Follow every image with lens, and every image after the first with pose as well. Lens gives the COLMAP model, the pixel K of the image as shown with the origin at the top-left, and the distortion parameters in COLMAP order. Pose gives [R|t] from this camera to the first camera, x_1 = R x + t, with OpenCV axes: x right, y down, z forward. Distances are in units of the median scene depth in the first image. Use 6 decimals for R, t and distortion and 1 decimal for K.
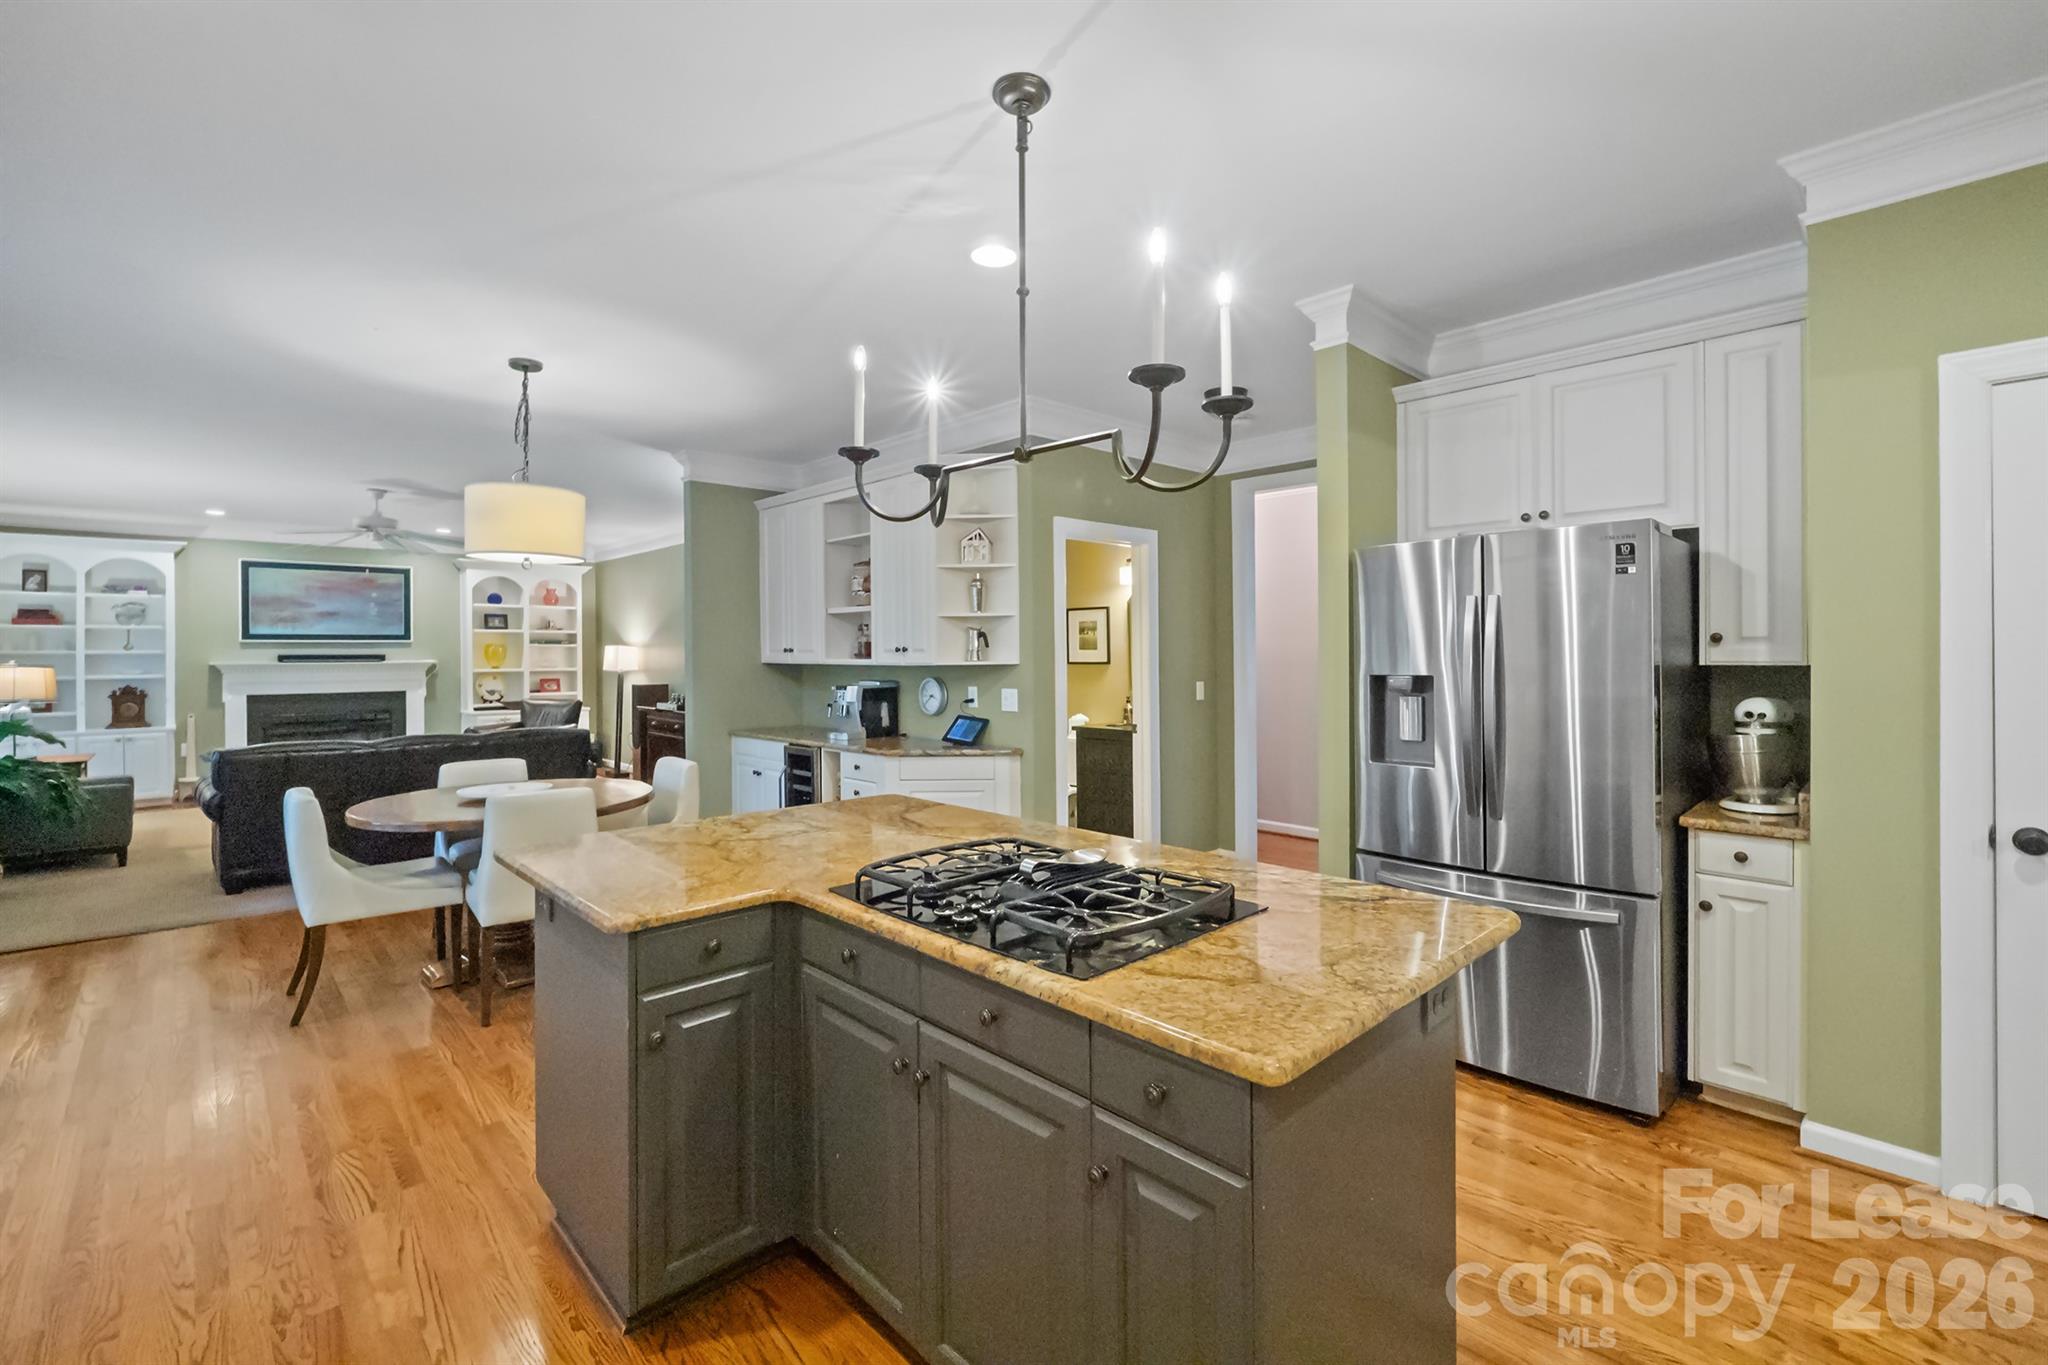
lens RADIAL K [[882.3, 0, 992.8], [0, 882.3, 658.0], [0, 0, 1]] dist [-0.009490, -0.000207]
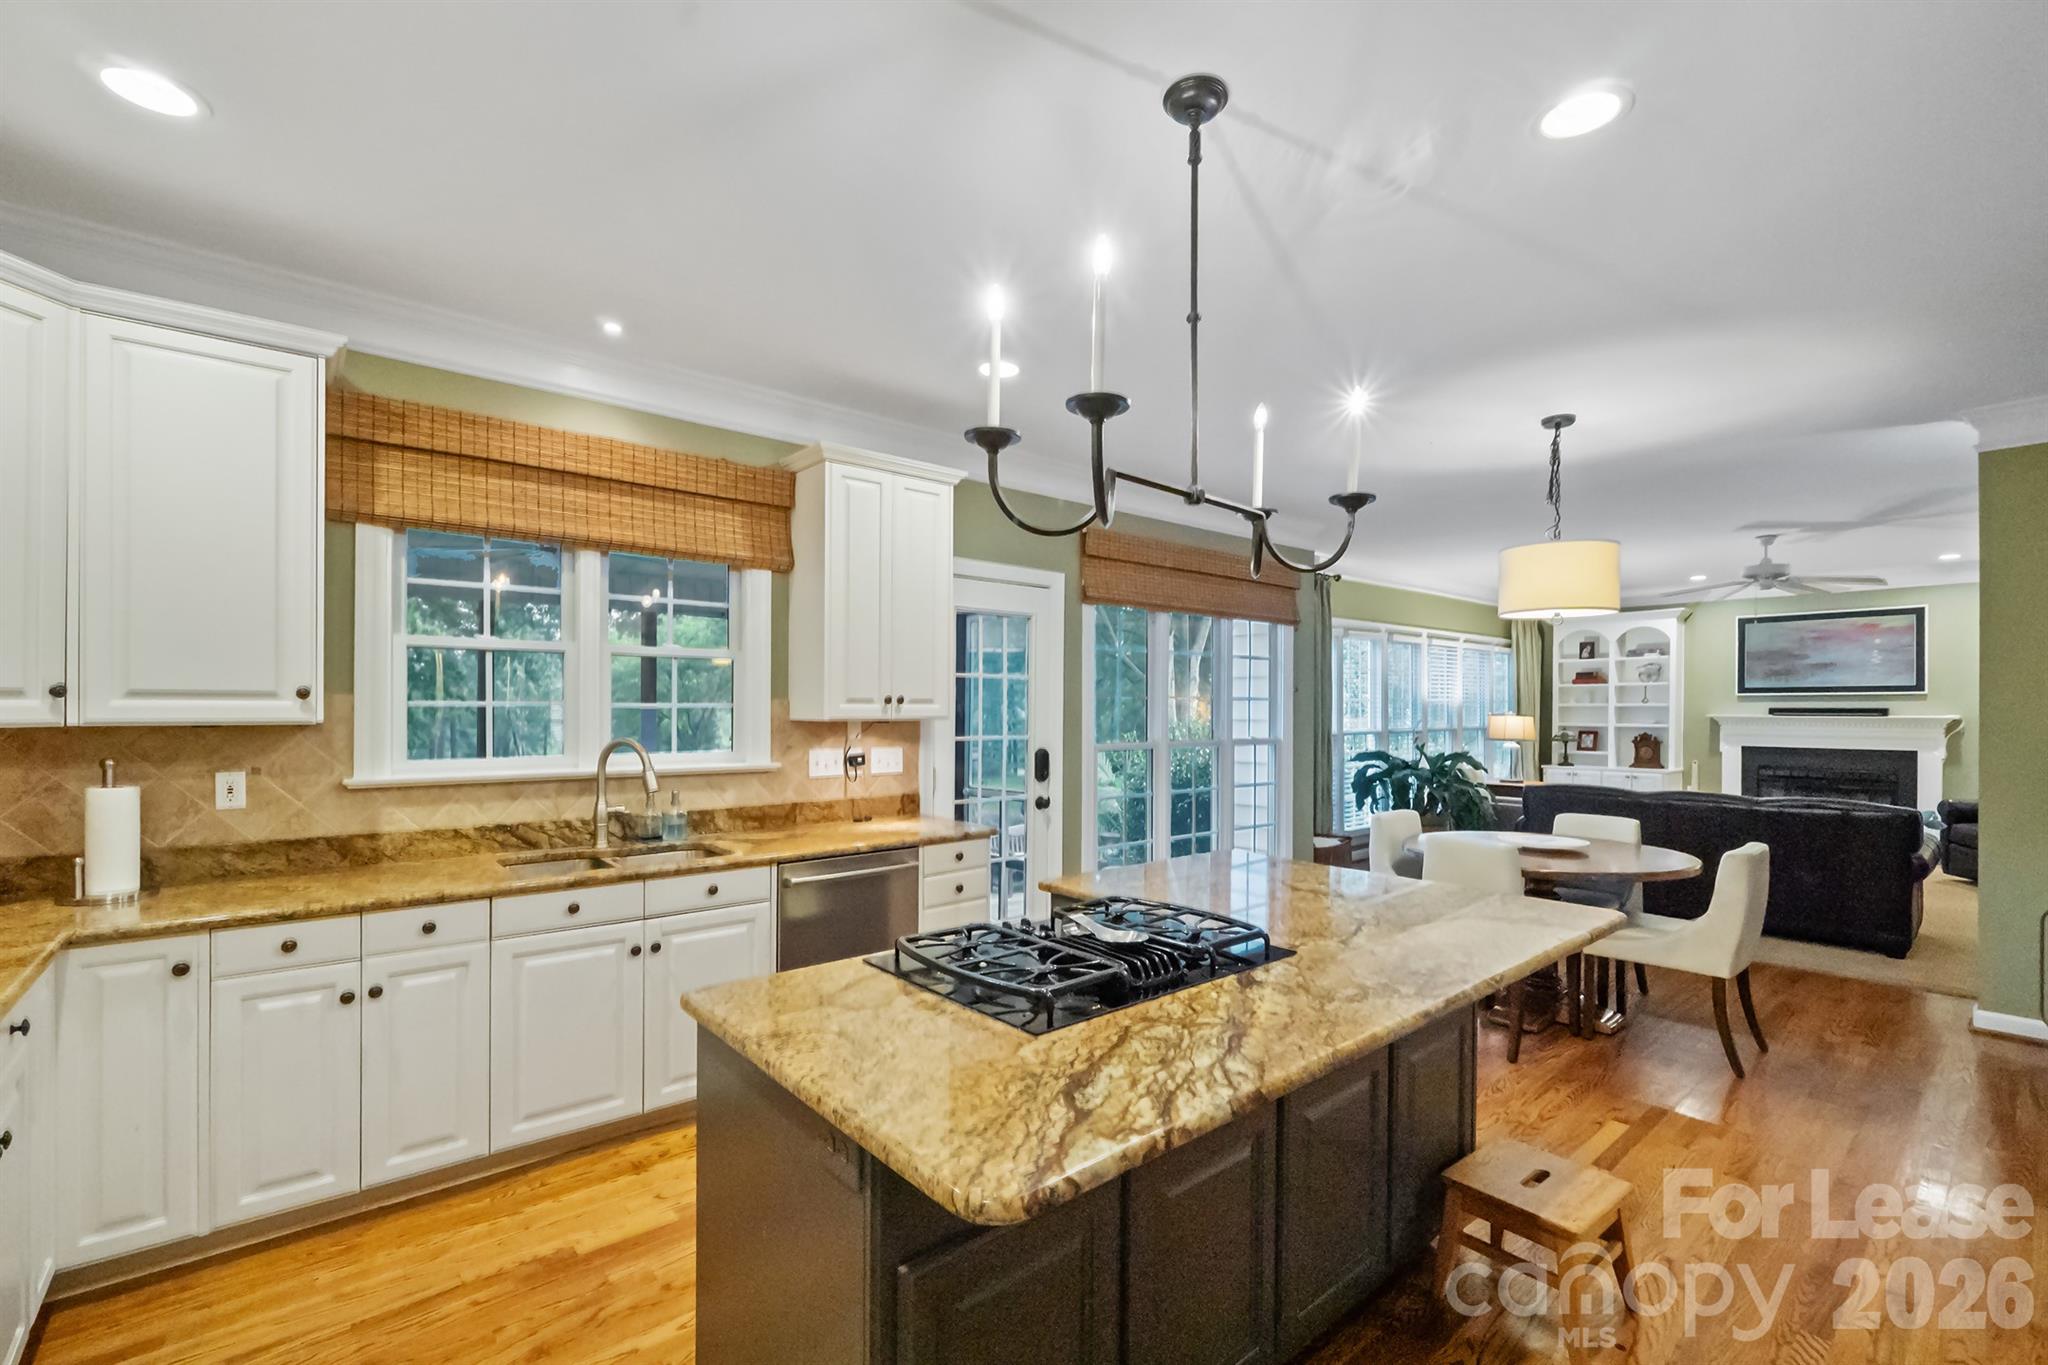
lens RADIAL K [[882.3, 0, 1056.7], [0, 882.3, 715.1], [0, 0, 1]] dist [-0.009490, -0.000207]
pose [[-0.019444, 0.013443, -0.999721, 0.228970], [-0.006340, 0.999888, 0.013568, -0.004067], [0.999791, 0.006602, -0.019357, 0.211825]]
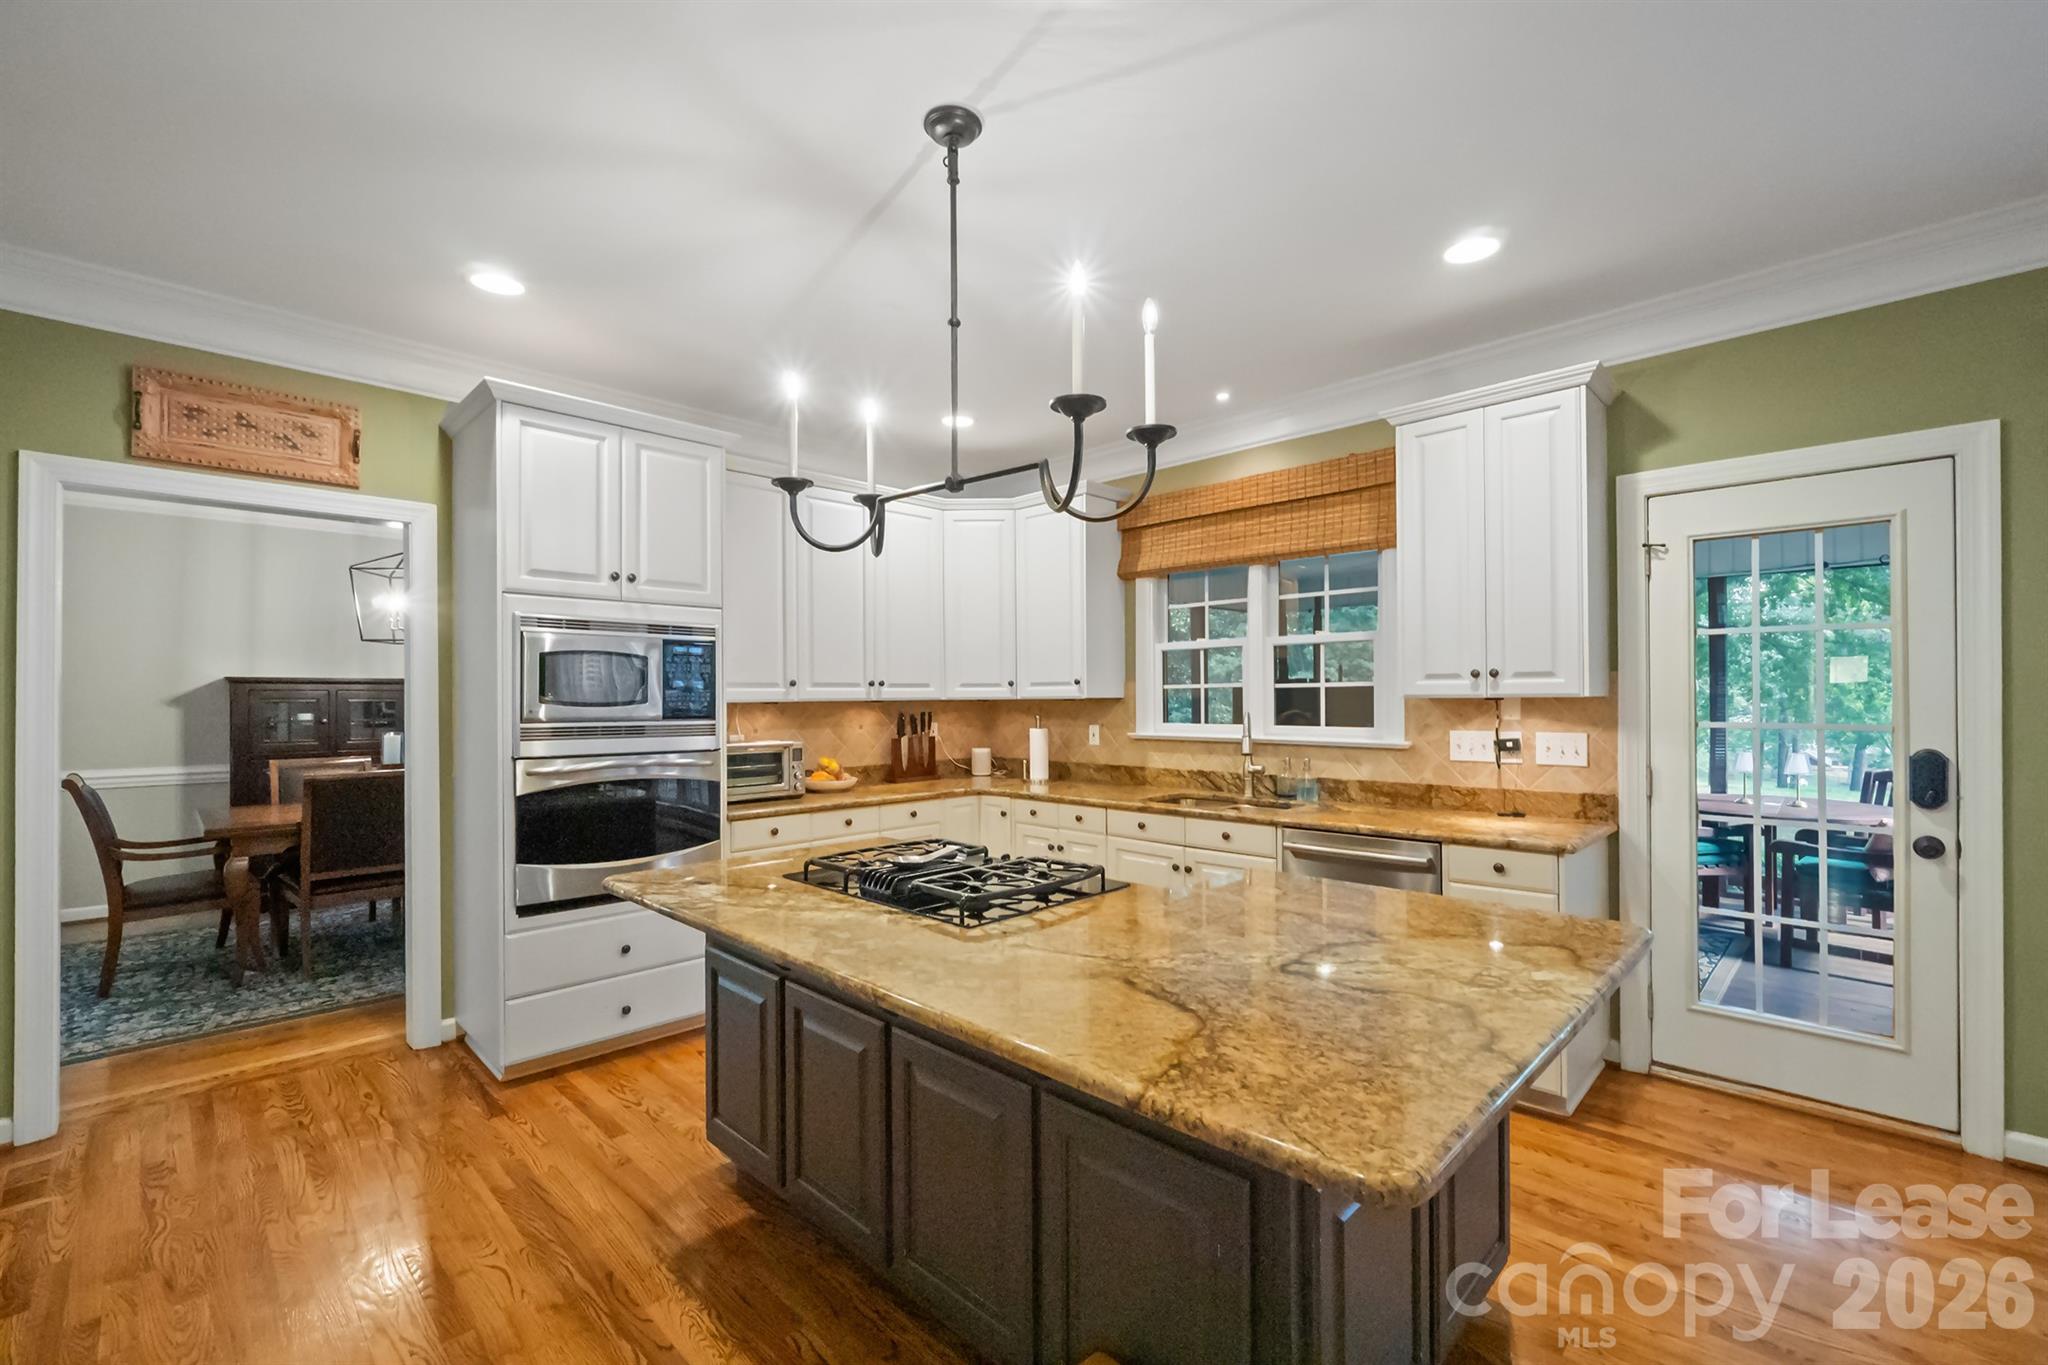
lens RADIAL K [[882.3, 0, 1019.4], [0, 882.3, 689.6], [0, 0, 1]] dist [-0.009490, -0.000207]
pose [[-0.998929, 0.011693, -0.044760, 0.016502], [0.011910, 0.999919, -0.004596, 0.000634], [0.044702, -0.005124, -0.998987, 0.470180]]
